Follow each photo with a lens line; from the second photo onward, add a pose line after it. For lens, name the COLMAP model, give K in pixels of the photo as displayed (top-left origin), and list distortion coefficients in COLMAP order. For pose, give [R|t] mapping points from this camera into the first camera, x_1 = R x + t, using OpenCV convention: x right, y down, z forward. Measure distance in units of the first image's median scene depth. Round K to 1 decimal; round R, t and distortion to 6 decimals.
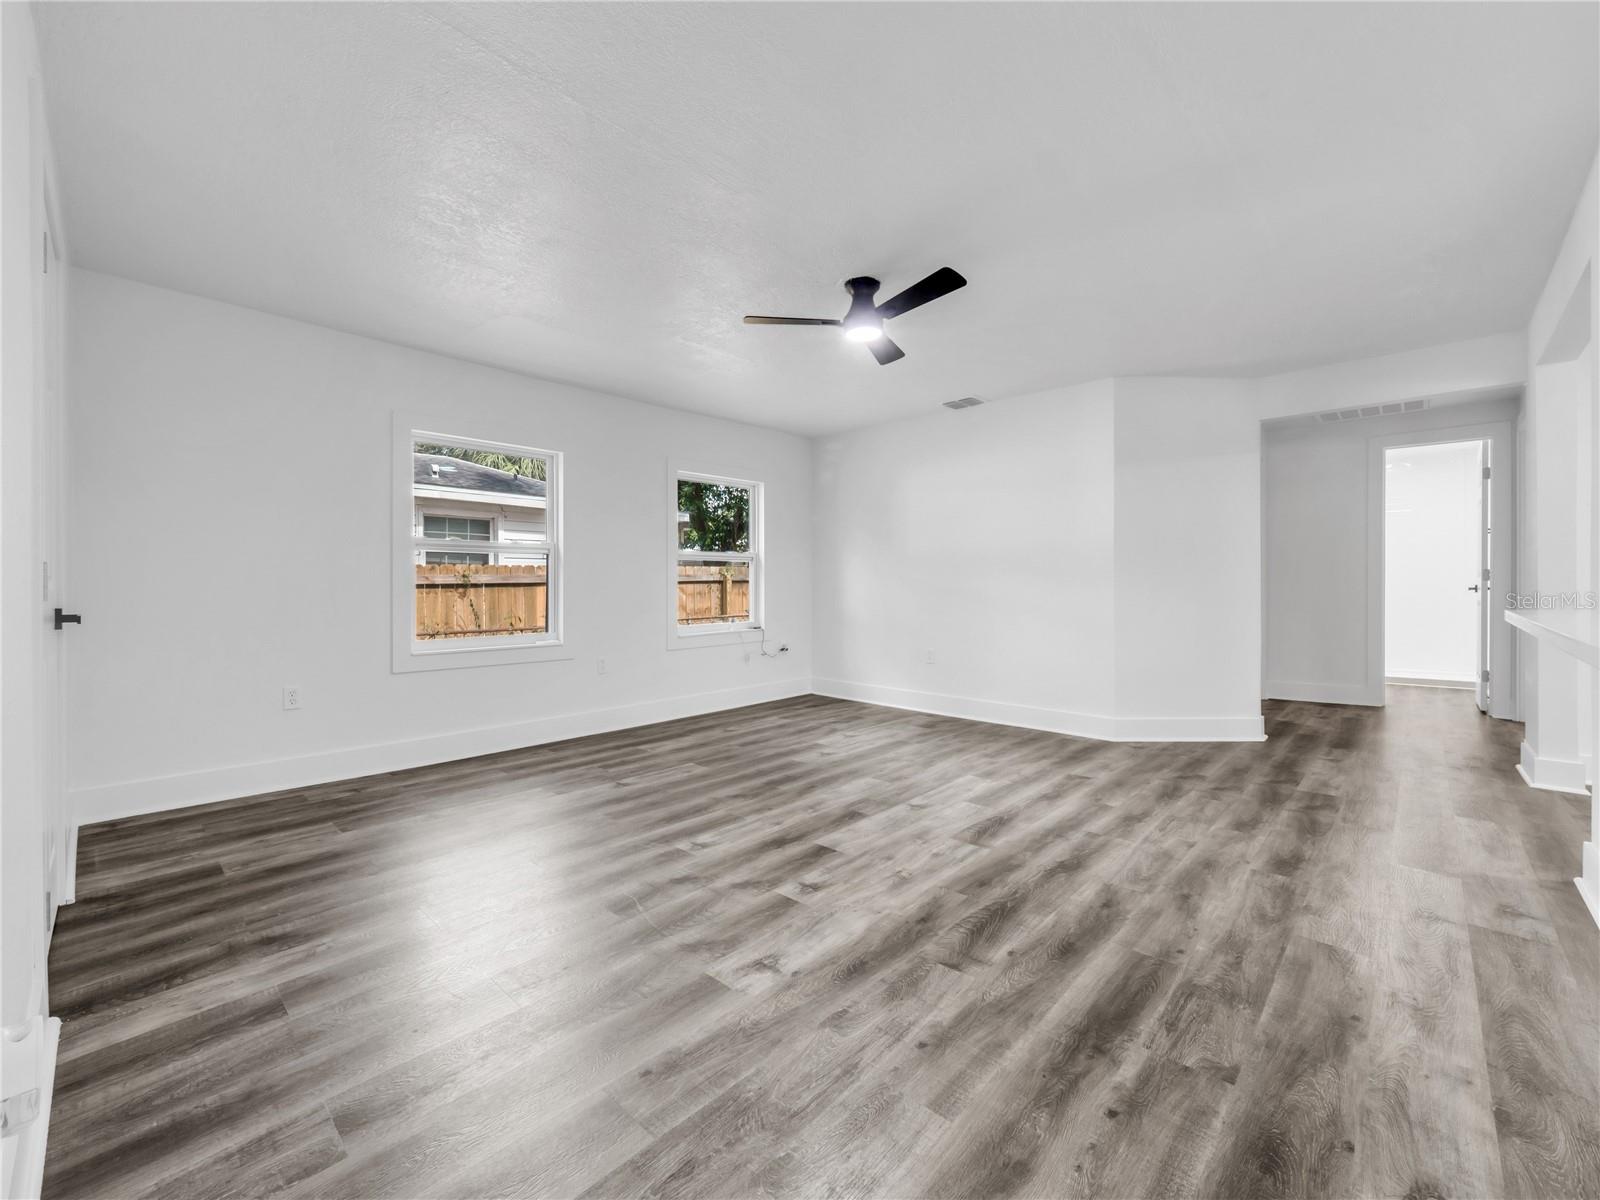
lens RADIAL K [[666.3, 0, 815.7], [0, 666.3, 585.7], [0, 0, 1]] dist [-0.004409, -0.000538]
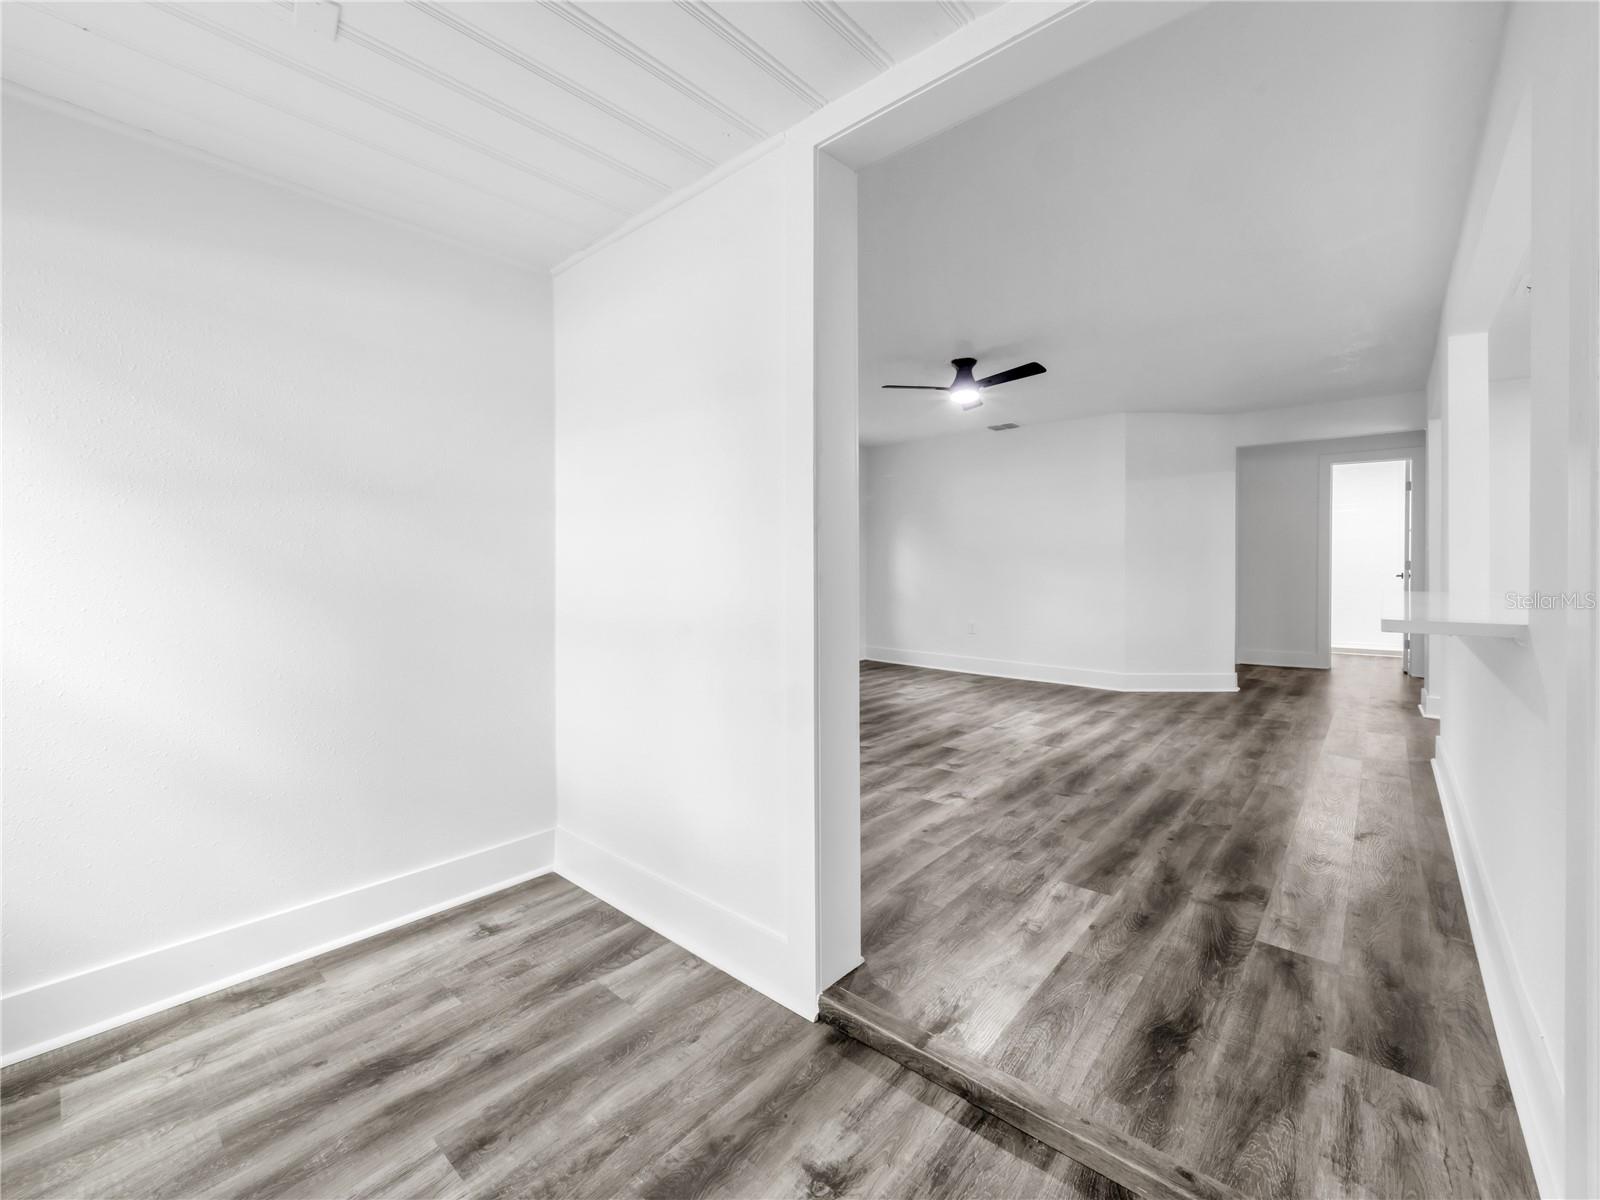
lens RADIAL K [[666.3, 0, 804.2], [0, 666.3, 565.4], [0, 0, 1]] dist [-0.004409, -0.000538]
pose [[0.999722, 0.006153, 0.022776, -0.327771], [-0.006078, 0.999976, -0.003390, -0.008555], [-0.022796, 0.003250, 0.999735, -0.454760]]
